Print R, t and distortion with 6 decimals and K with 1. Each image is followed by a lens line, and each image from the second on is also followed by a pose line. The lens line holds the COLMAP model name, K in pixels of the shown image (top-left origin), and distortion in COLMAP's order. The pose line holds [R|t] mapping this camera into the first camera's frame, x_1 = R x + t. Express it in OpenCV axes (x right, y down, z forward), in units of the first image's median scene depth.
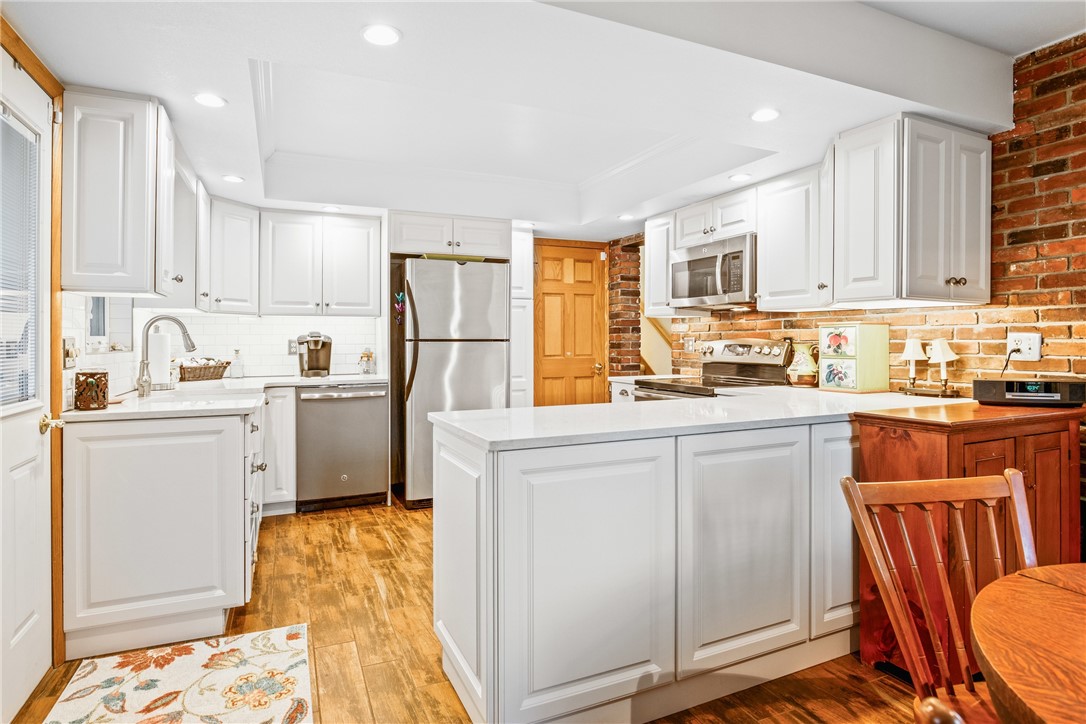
lens RADIAL K [[576.8, 0, 552.9], [0, 576.8, 337.0], [0, 0, 1]] dist [-0.026415, 0.006634]
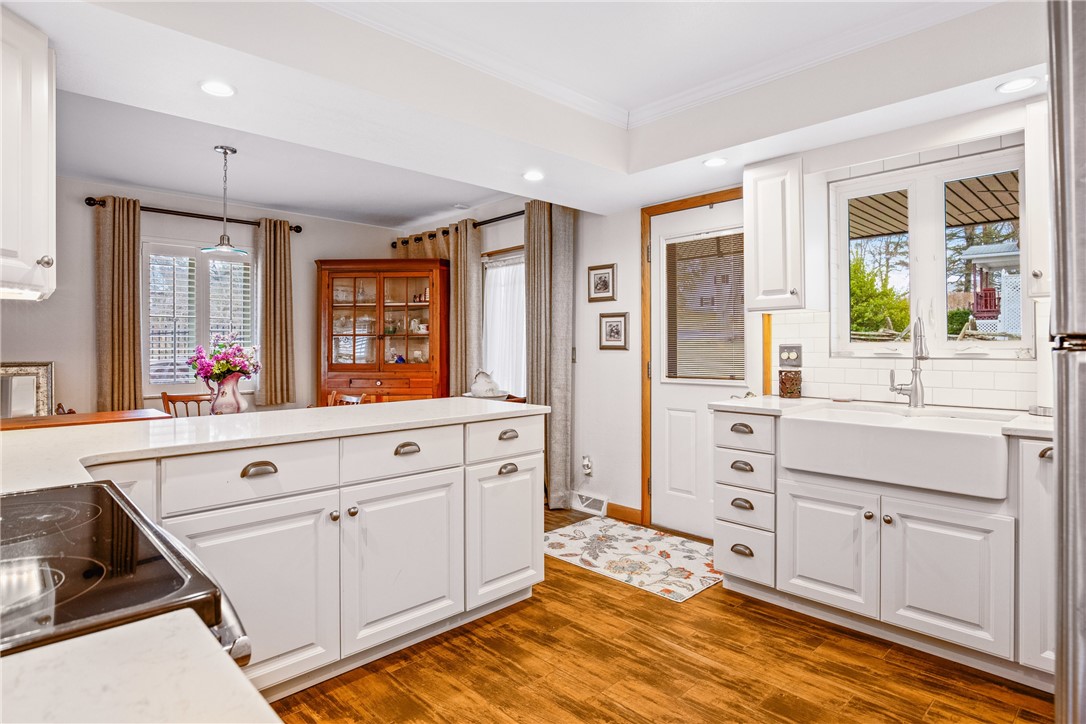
lens RADIAL K [[576.8, 0, 530.1], [0, 576.8, 335.6], [0, 0, 1]] dist [-0.026415, 0.006634]
pose [[-0.953845, 0.004725, -0.300264, 0.165067], [0.012872, 0.999601, -0.025160, 0.003973], [0.300025, -0.027864, -0.953524, 1.806883]]
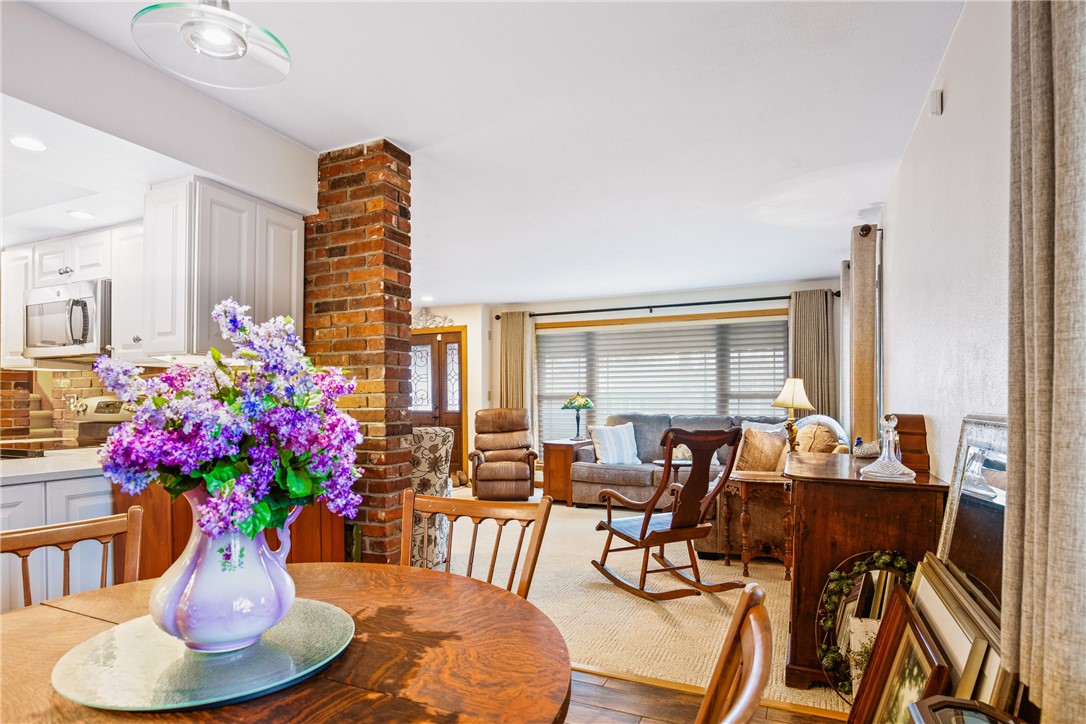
lens RADIAL K [[576.8, 0, 527.9], [0, 576.8, 406.0], [0, 0, 1]] dist [-0.026415, 0.006634]
pose [[0.756407, -0.006558, 0.654068, 0.352867], [-0.001350, 0.999932, 0.011587, 0.013454], [-0.654099, -0.009647, 0.756347, -0.175333]]
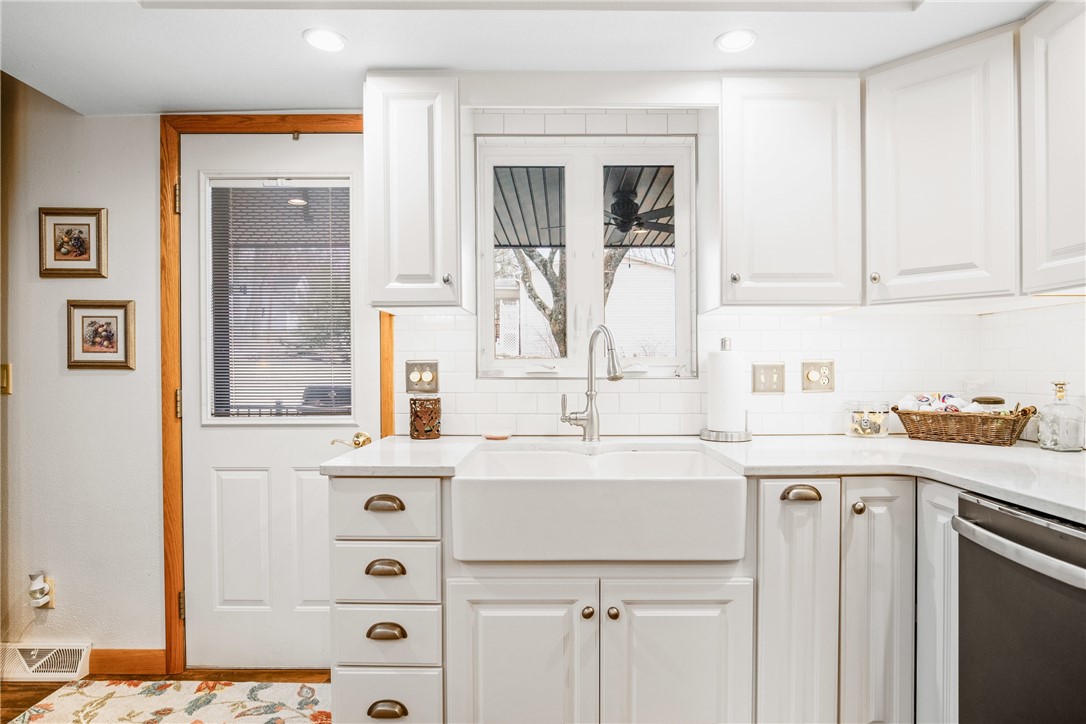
lens RADIAL K [[576.8, 0, 540.8], [0, 576.8, 373.3], [0, 0, 1]] dist [-0.026415, 0.006634]
pose [[-0.428348, 0.025279, -0.903260, -0.038984], [0.013000, 0.999678, 0.021812, 0.002678], [0.903520, -0.002399, -0.428539, 1.334663]]
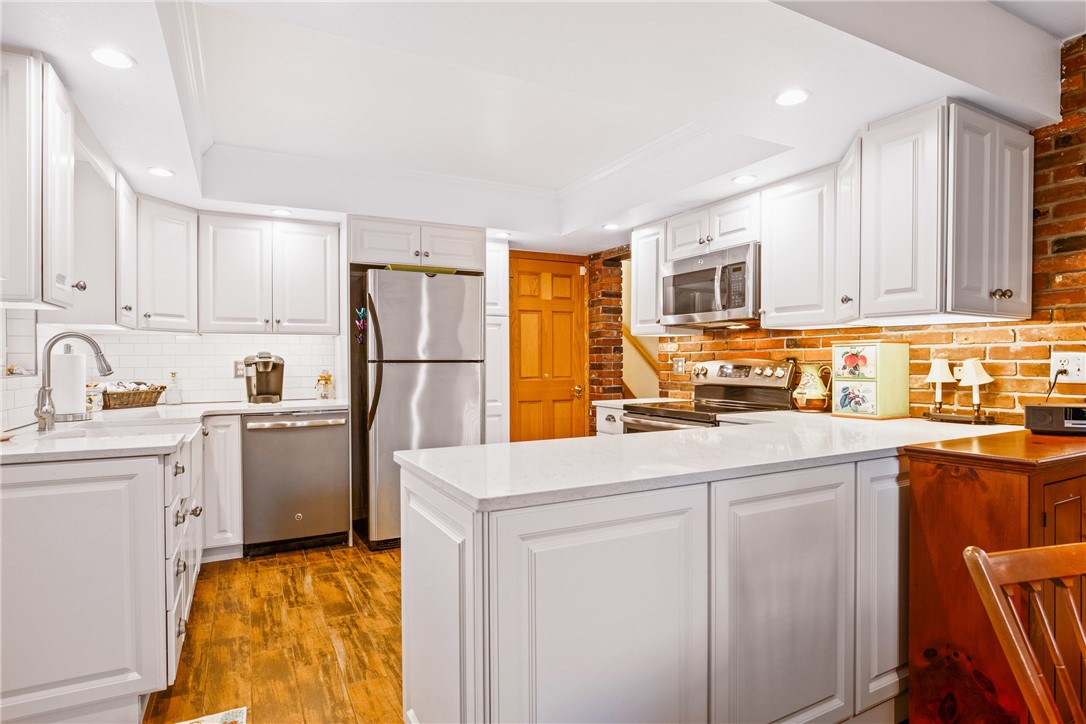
lens RADIAL K [[576.8, 0, 551.6], [0, 576.8, 364.4], [0, 0, 1]] dist [-0.026415, 0.006634]
pose [[0.998511, -0.002534, 0.054485, -0.032615], [0.001852, 0.999919, 0.012580, -0.000470], [-0.054513, -0.012460, 0.998435, 0.149784]]
